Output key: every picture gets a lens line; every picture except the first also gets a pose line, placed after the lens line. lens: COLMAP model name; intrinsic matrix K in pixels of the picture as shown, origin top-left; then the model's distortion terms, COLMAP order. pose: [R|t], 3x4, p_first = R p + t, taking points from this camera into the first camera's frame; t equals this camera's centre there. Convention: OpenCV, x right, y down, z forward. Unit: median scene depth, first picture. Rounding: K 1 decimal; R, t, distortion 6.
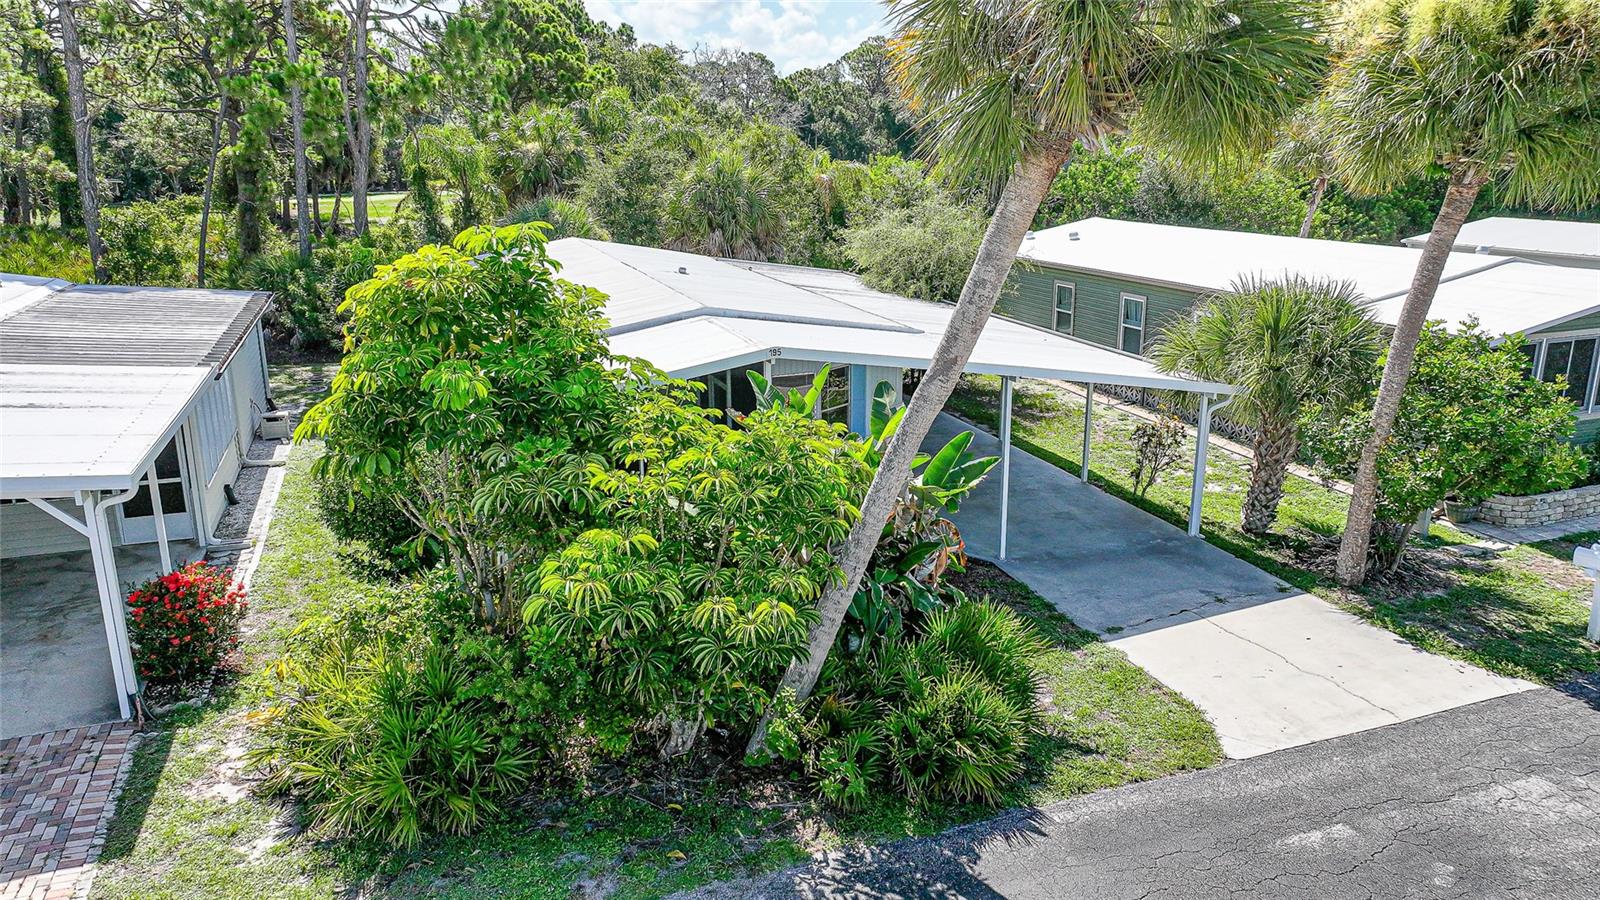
lens RADIAL K [[1117.2, 0, 808.1], [0, 1117.2, 443.0], [0, 0, 1]] dist [0.002584, 0.007828]
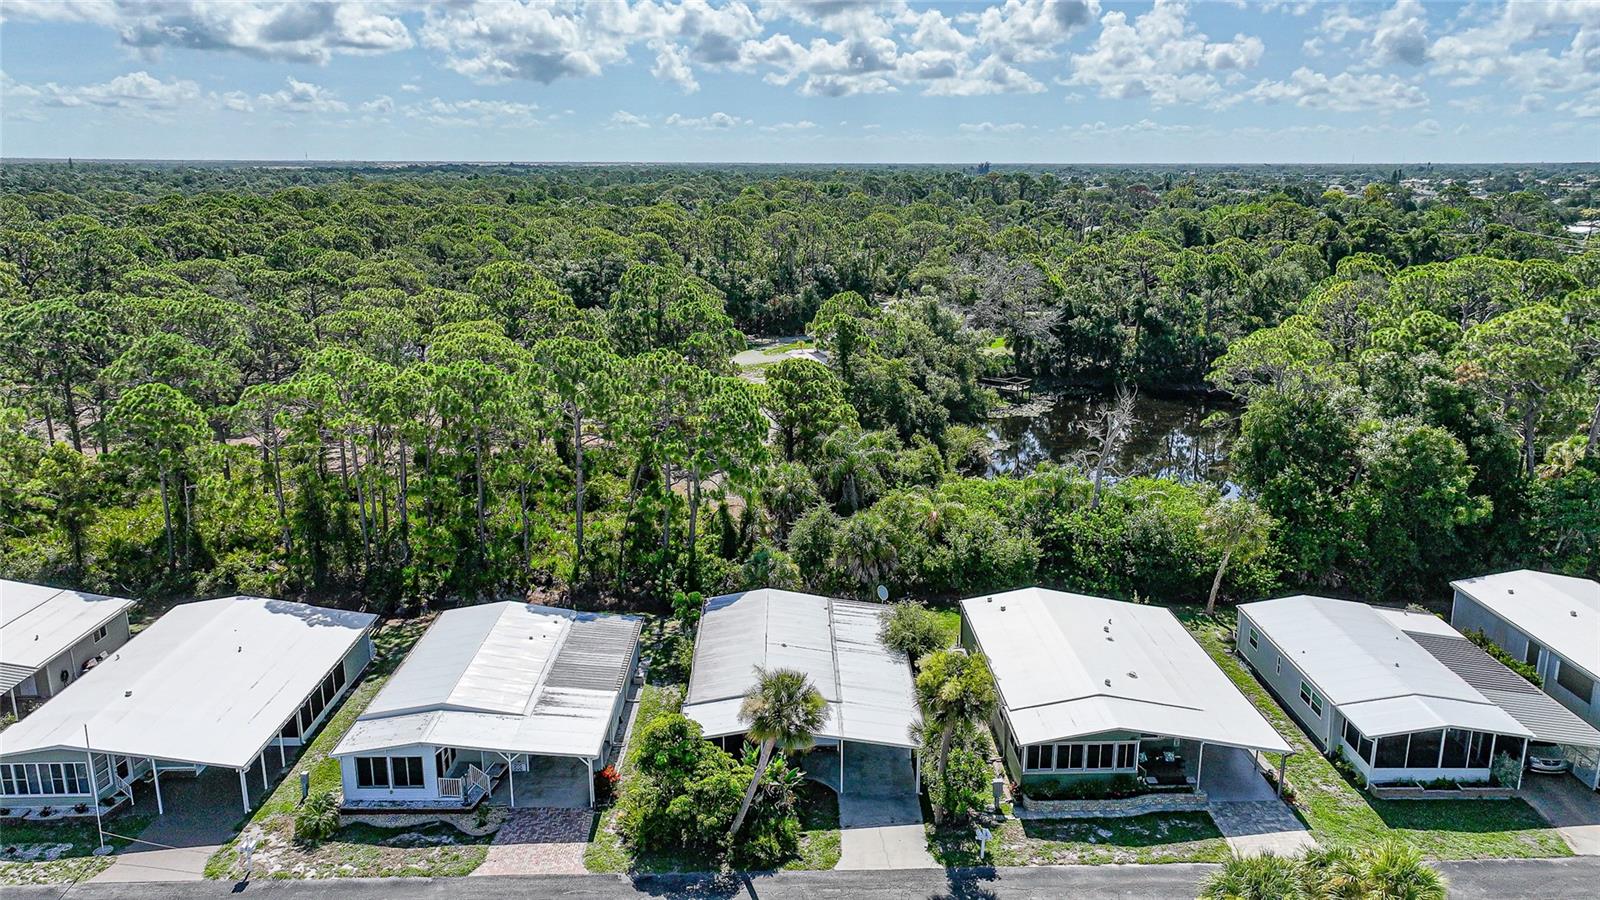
lens RADIAL K [[1117.2, 0, 808.1], [0, 1117.2, 443.0], [0, 0, 1]] dist [0.002584, 0.007828]
pose [[0.943661, 0.081018, -0.320843, 1.164855], [-0.087115, 0.996187, -0.004669, -0.973591], [0.319241, 0.032356, 0.947121, -2.305122]]
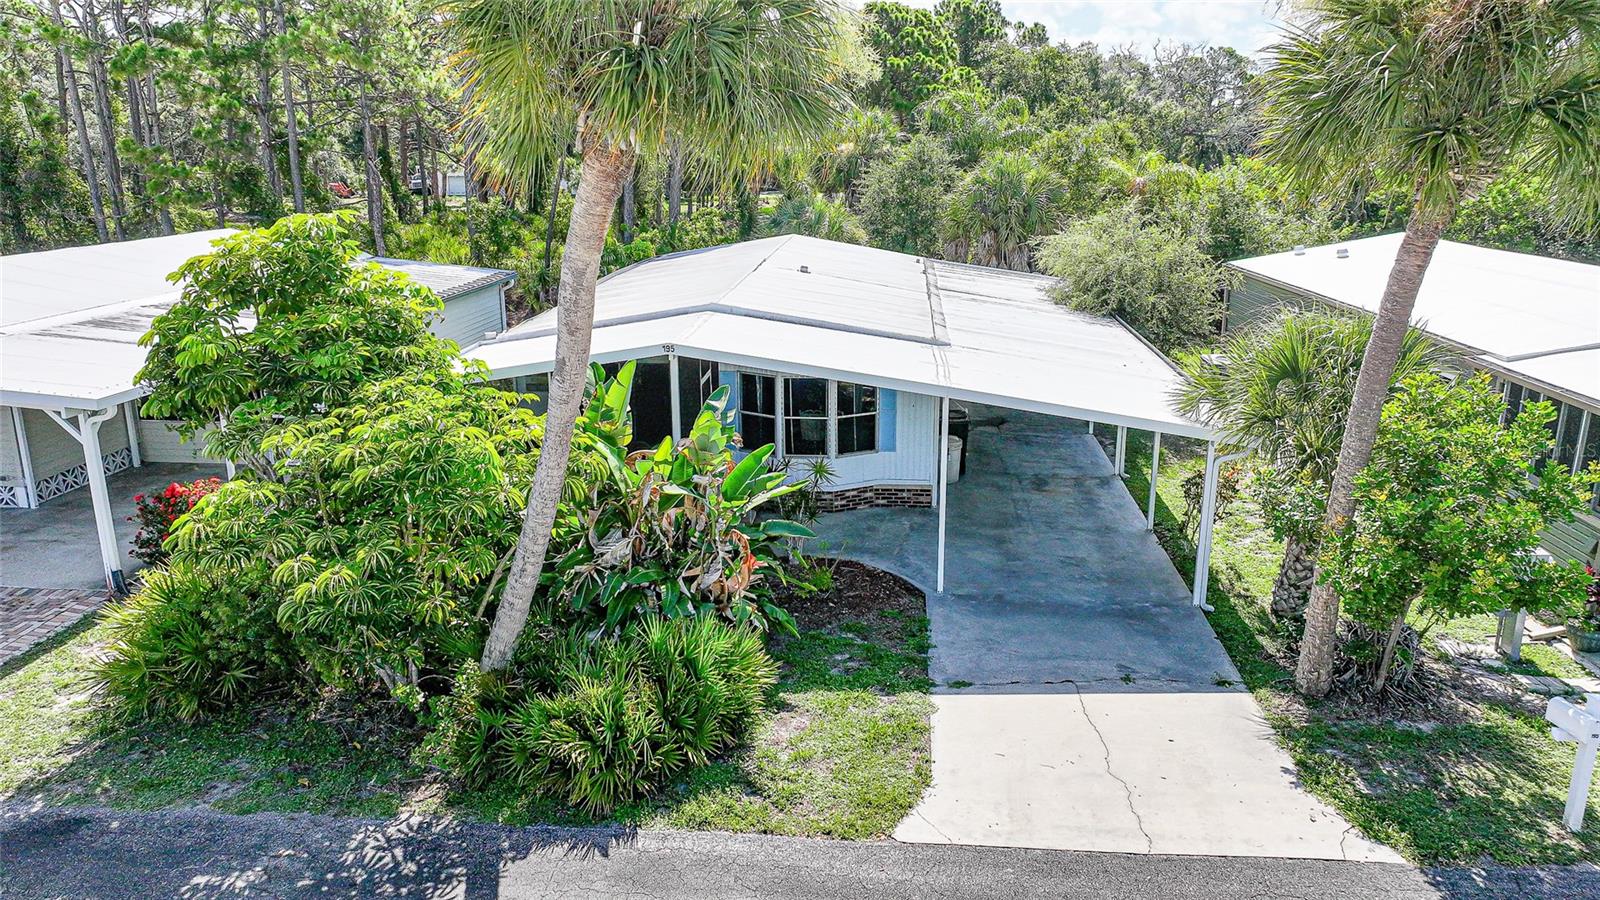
lens RADIAL K [[1117.2, 0, 808.1], [0, 1117.2, 443.0], [0, 0, 1]] dist [0.002584, 0.007828]
pose [[0.904800, 0.111384, -0.411012, 0.518043], [-0.111677, 0.993469, 0.023386, -0.034085], [0.410932, 0.024741, 0.911330, 0.125115]]
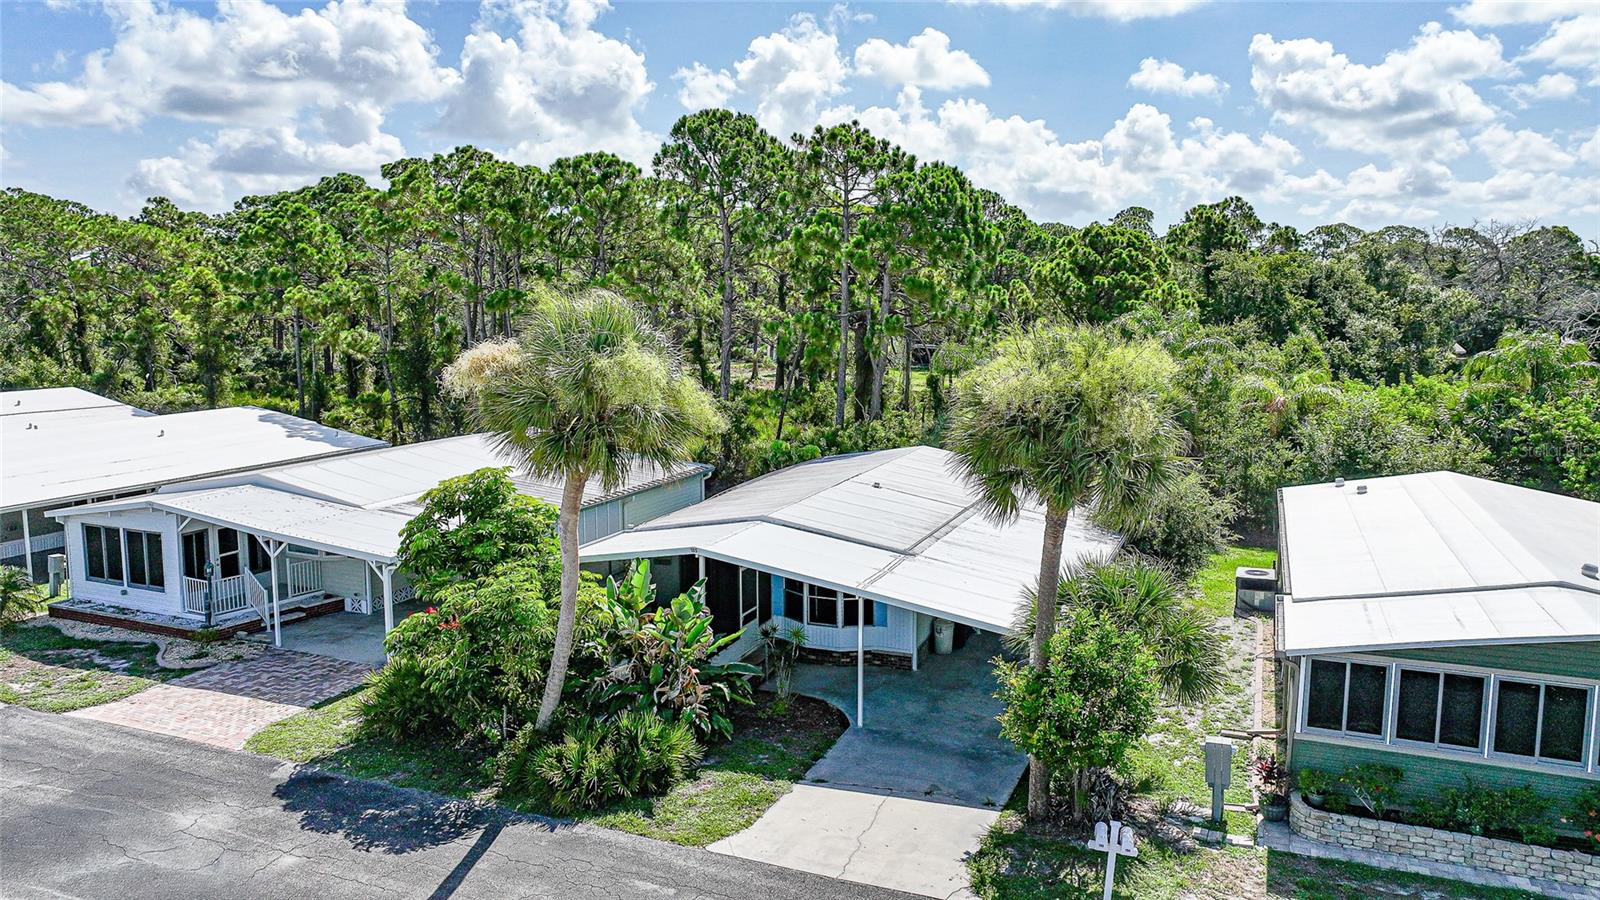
lens RADIAL K [[1117.2, 0, 808.1], [0, 1117.2, 443.0], [0, 0, 1]] dist [0.002584, 0.007828]
pose [[0.730489, 0.091211, -0.676806, 1.199737], [-0.180173, 0.981668, -0.062167, -0.165619], [0.658729, 0.167355, 0.733532, -0.123964]]
